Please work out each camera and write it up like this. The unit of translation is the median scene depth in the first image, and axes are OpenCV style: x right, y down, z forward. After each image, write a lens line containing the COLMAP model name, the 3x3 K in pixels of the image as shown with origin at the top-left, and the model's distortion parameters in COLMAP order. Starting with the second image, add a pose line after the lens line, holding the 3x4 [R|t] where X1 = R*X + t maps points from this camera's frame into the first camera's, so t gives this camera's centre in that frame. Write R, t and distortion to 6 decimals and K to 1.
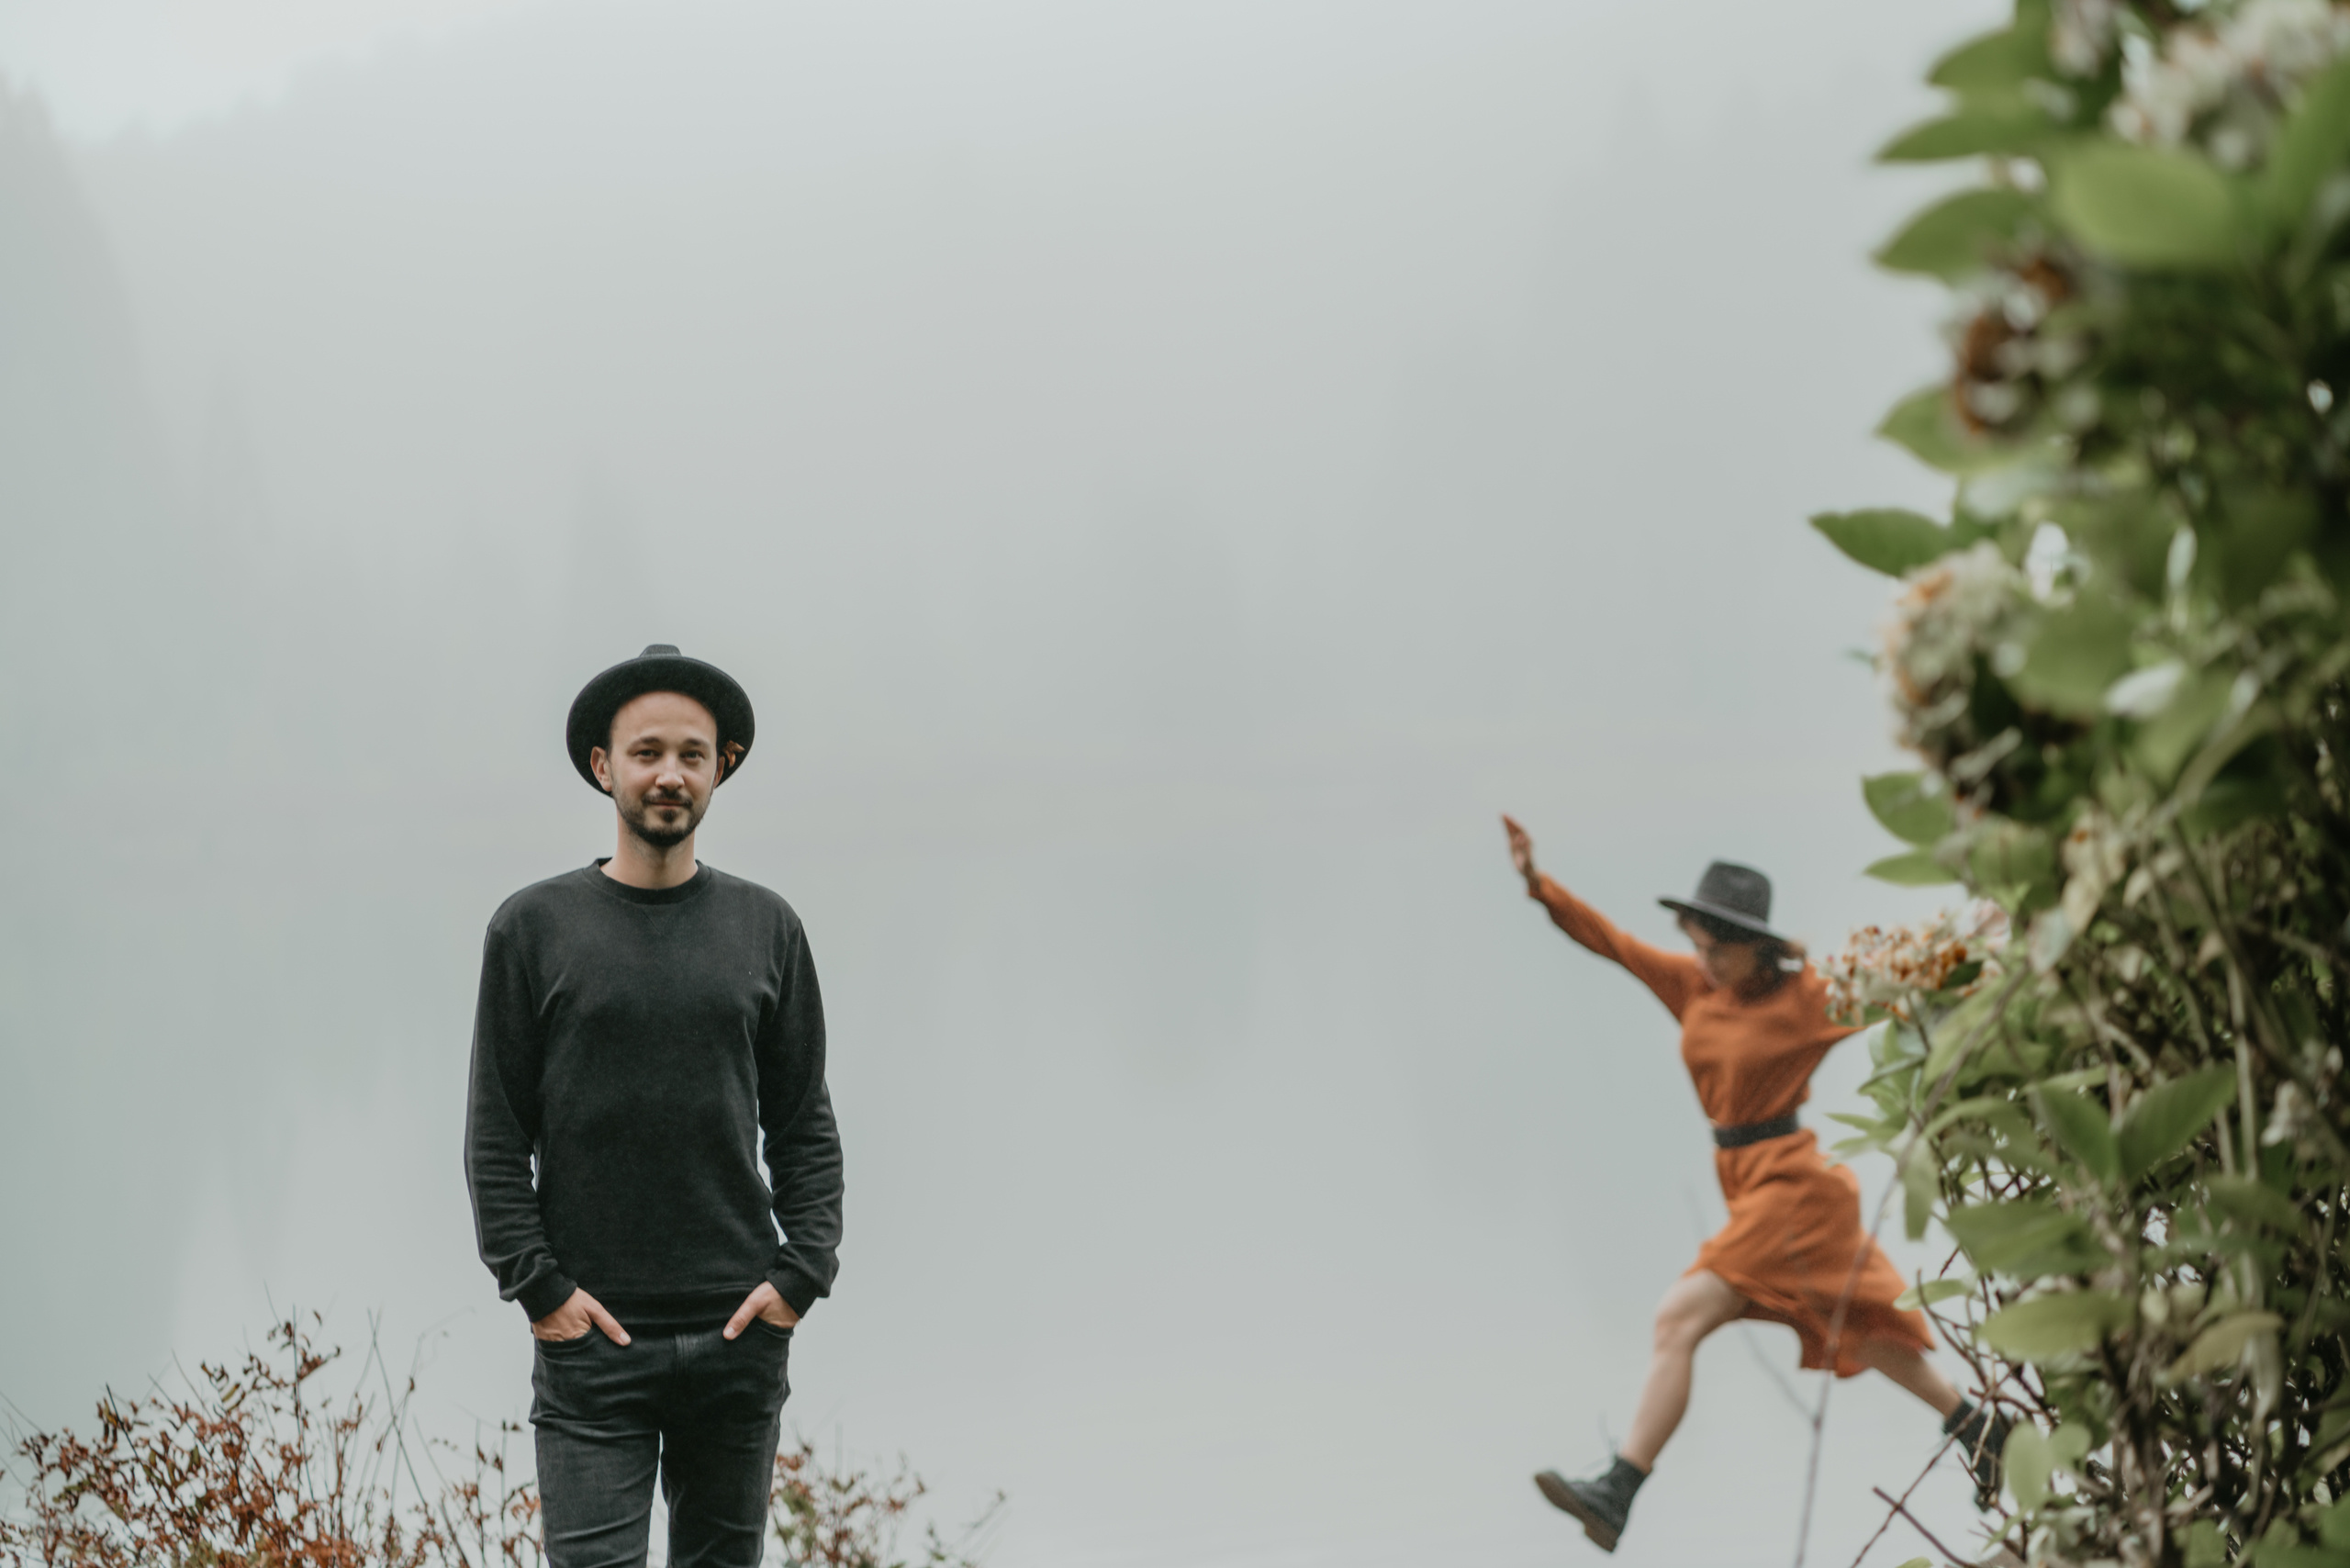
lens RADIAL K [[5784.9, 0, 1173.1], [0, 5784.9, 783.6], [0, 0, 1]] dist [-0.075059, 0.000000]
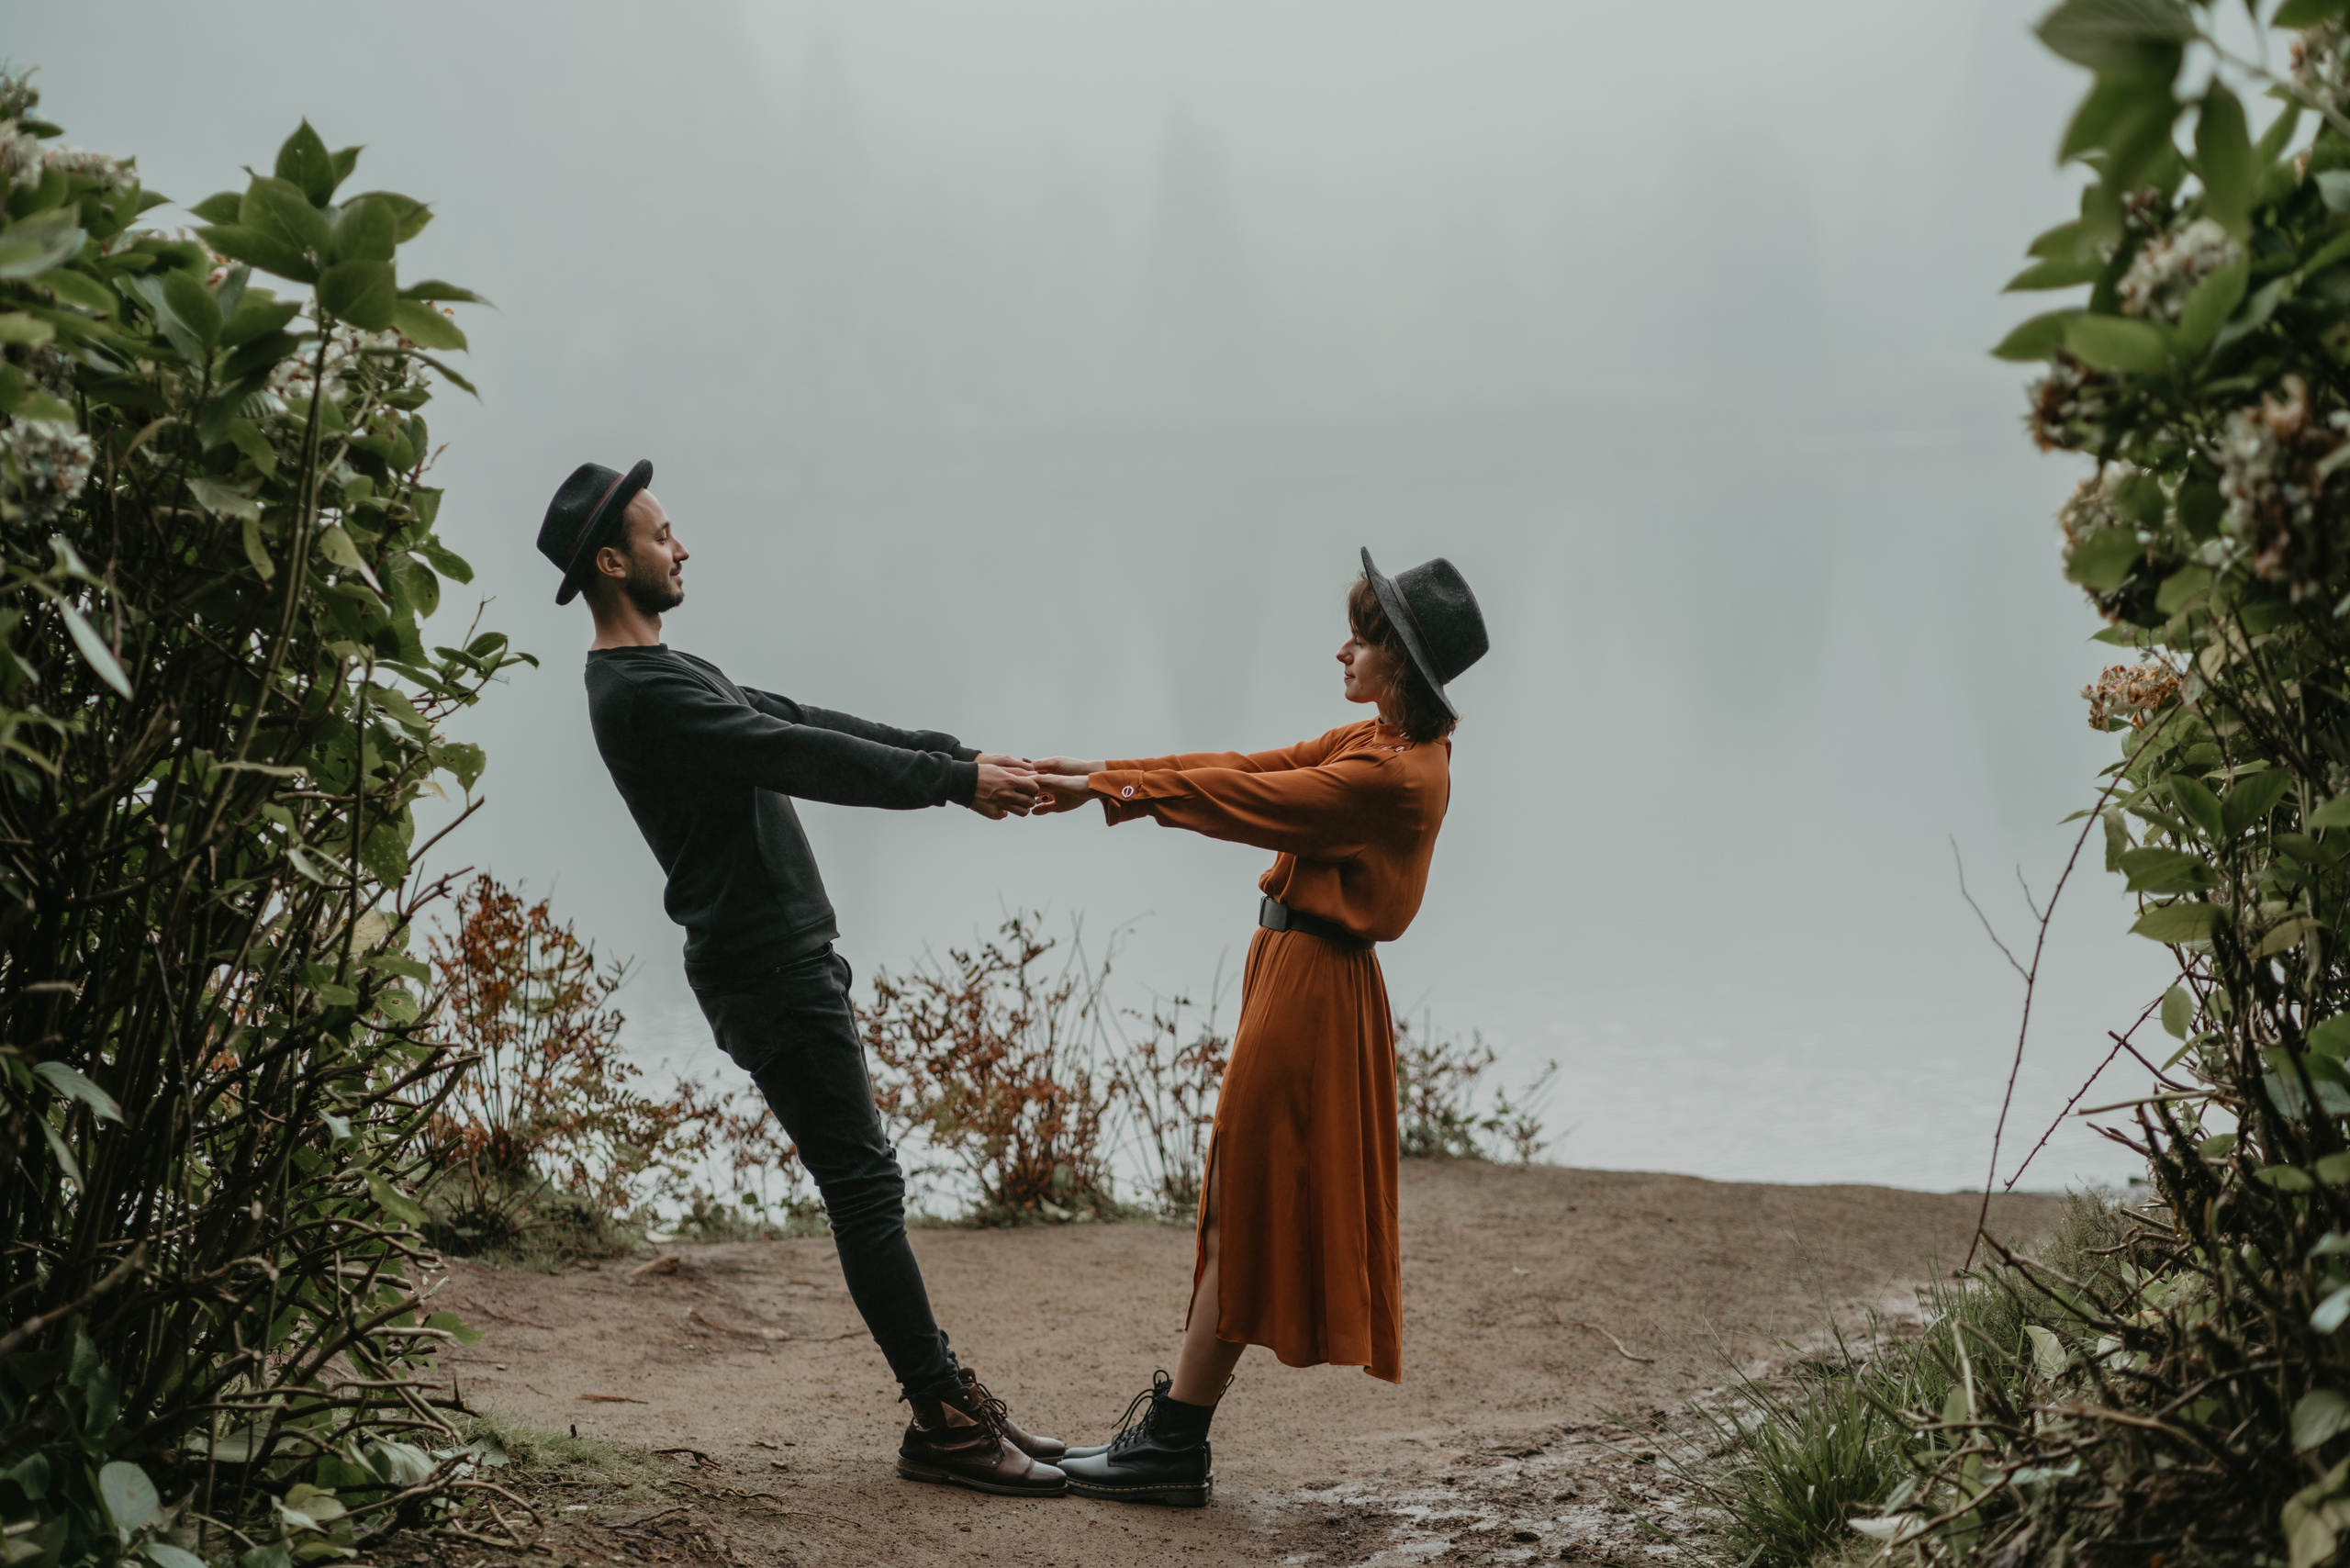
lens RADIAL K [[5784.9, 0, 1174.3], [0, 5784.9, 783.4], [0, 0, 1]] dist [-0.075059, 0.000000]
pose [[0.994953, 0.014007, -0.099362, 0.014944], [-0.007646, 0.997913, 0.064116, -0.023747], [0.100053, -0.063033, 0.992984, -0.317642]]
